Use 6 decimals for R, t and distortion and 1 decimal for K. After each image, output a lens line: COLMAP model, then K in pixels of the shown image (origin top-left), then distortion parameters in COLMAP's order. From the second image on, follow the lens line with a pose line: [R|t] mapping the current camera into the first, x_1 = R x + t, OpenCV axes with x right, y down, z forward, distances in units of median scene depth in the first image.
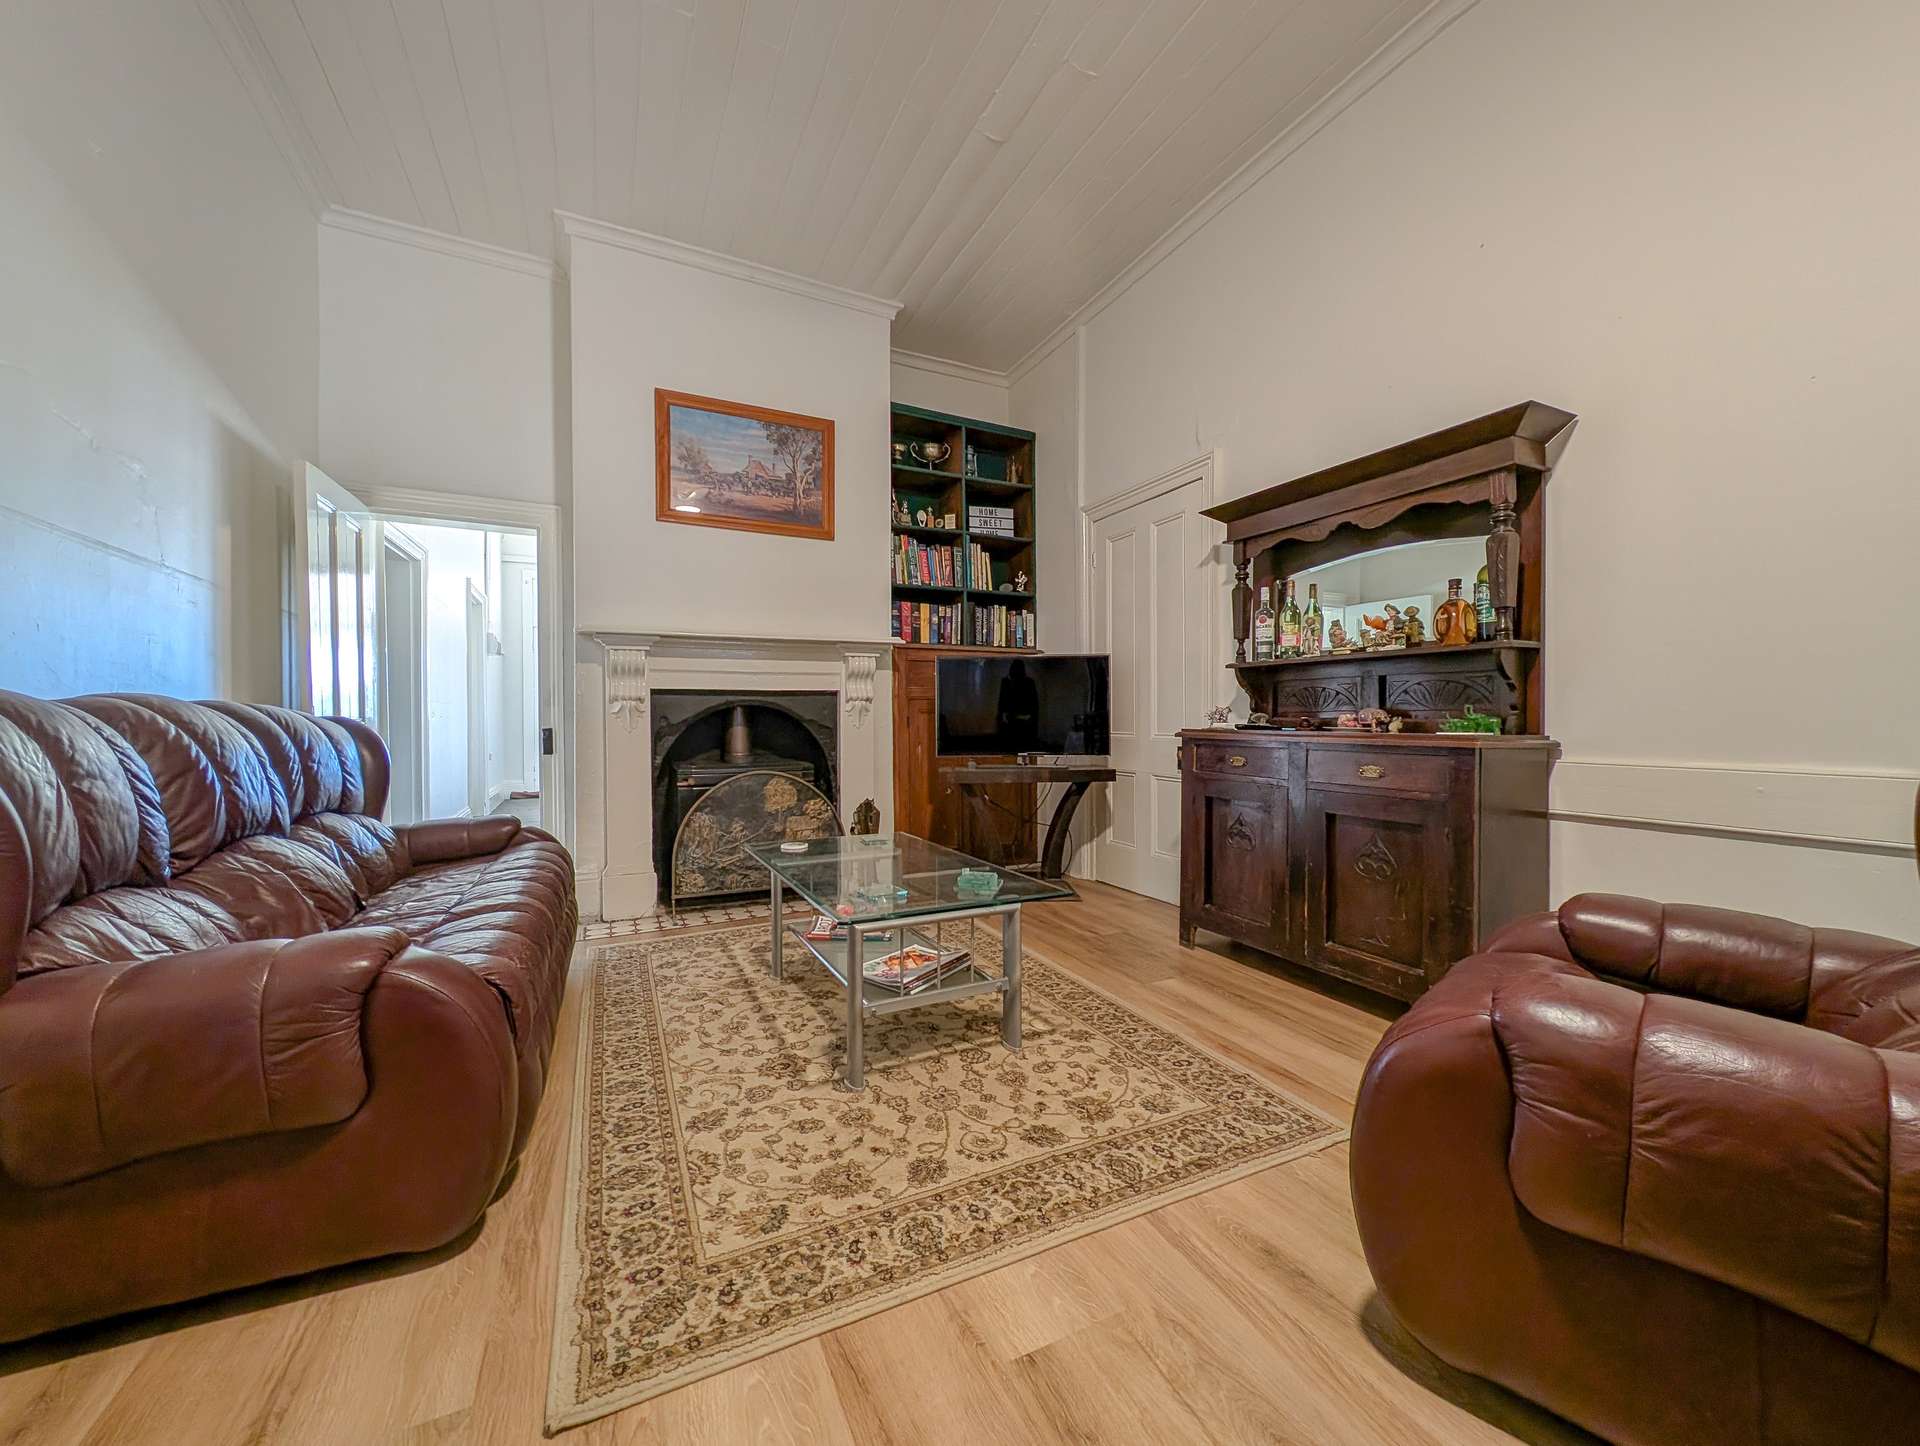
lens RADIAL K [[723.0, 0, 971.6], [0, 723.0, 718.4], [0, 0, 1]] dist [0.014789, -0.009031]
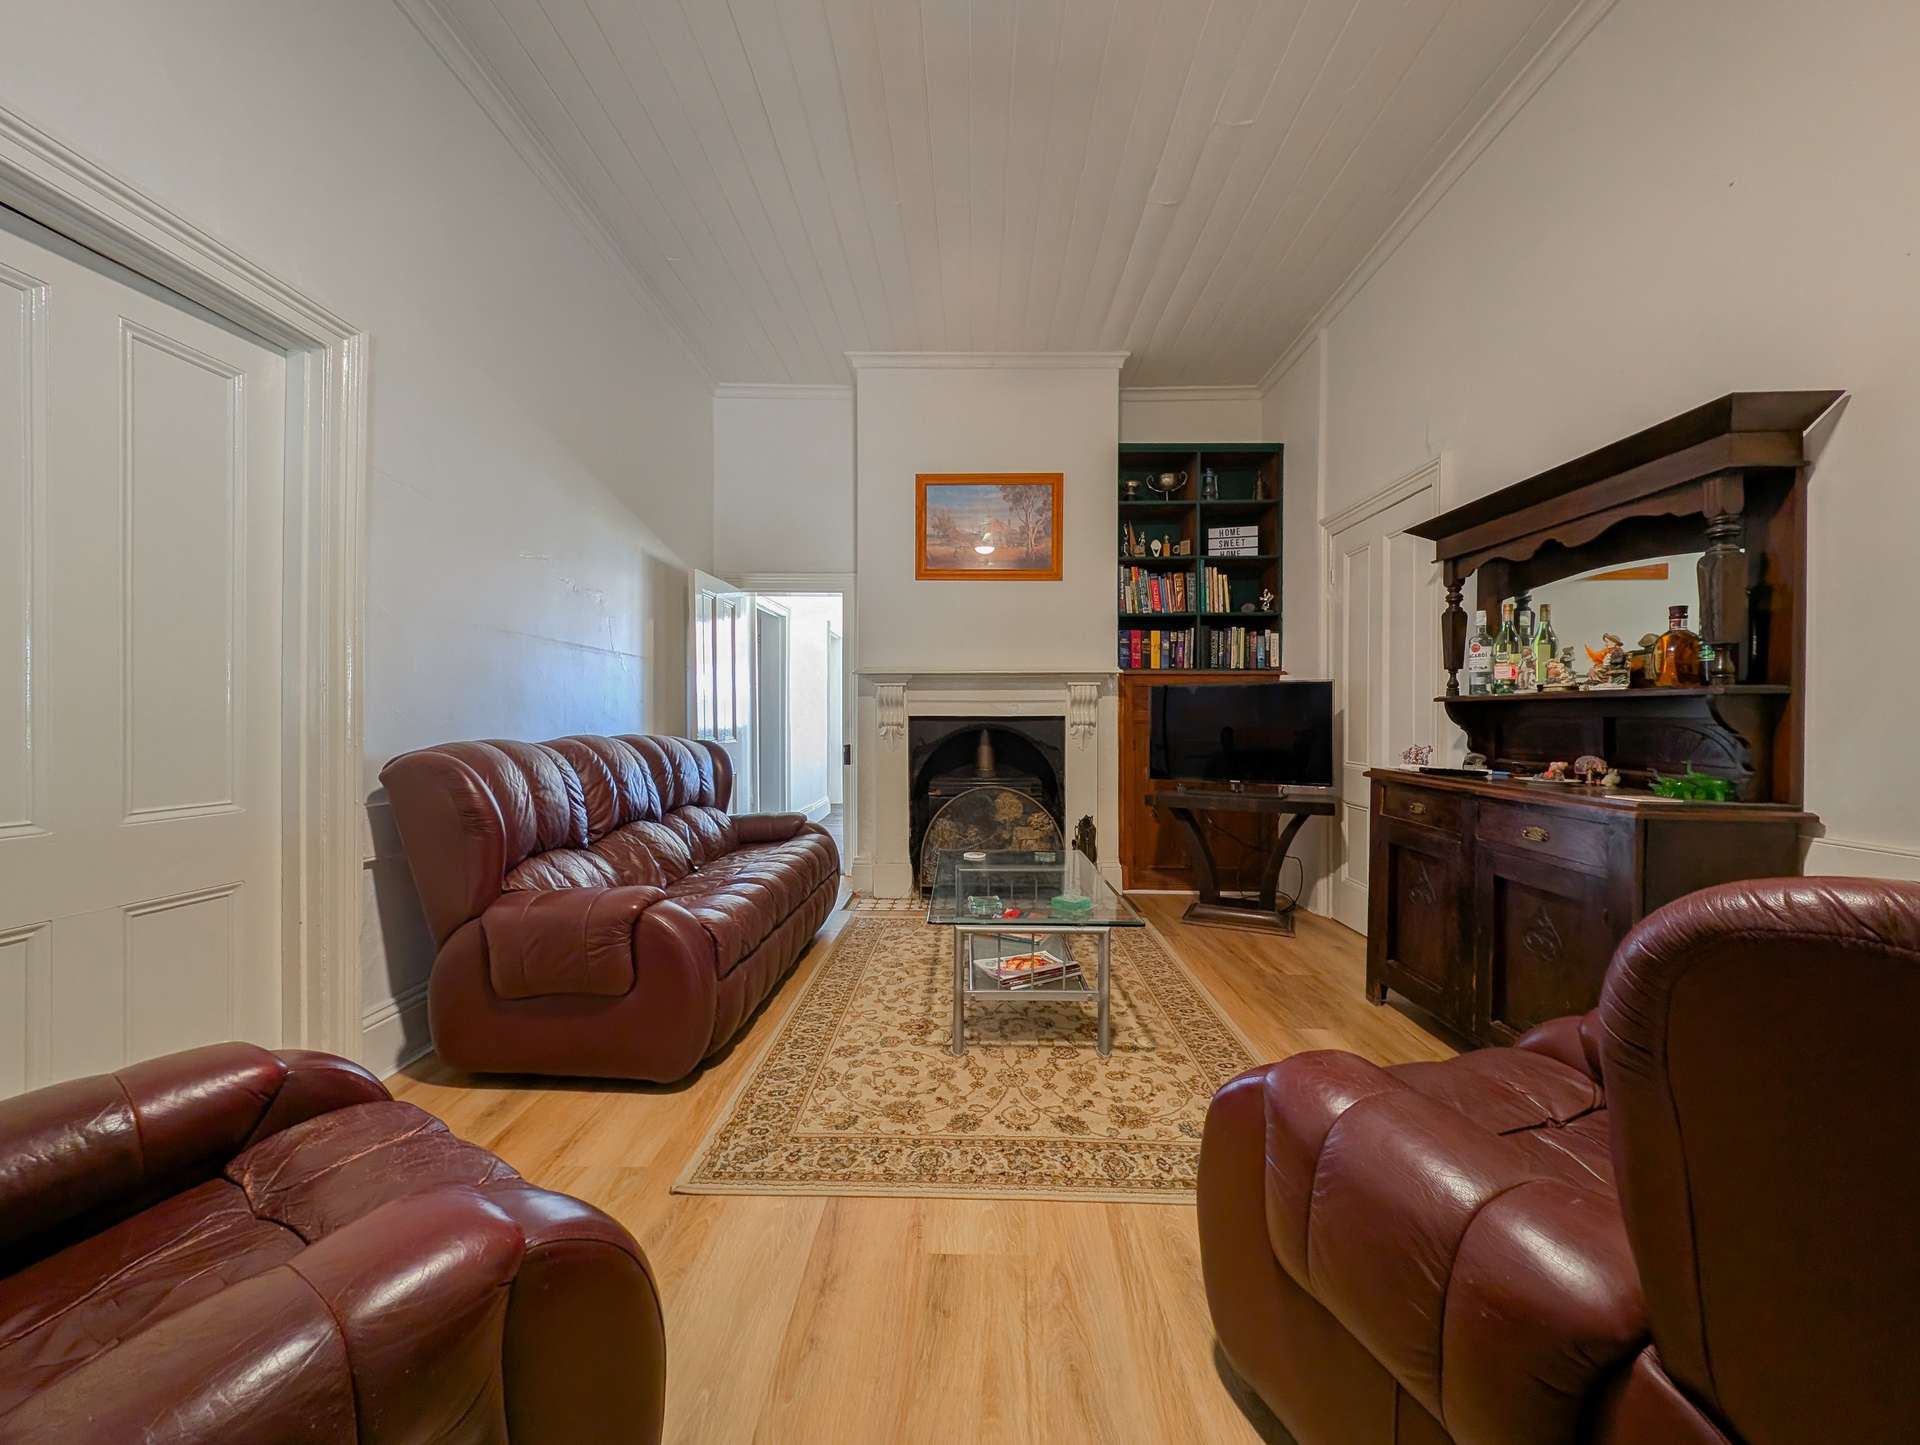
lens RADIAL K [[723.0, 0, 971.6], [0, 723.0, 717.9], [0, 0, 1]] dist [0.014789, -0.009031]
pose [[0.889604, 0.007636, -0.456669, 0.279222], [-0.007703, 0.999969, 0.001715, -0.051348], [0.456668, 0.001992, 0.889635, -0.074021]]
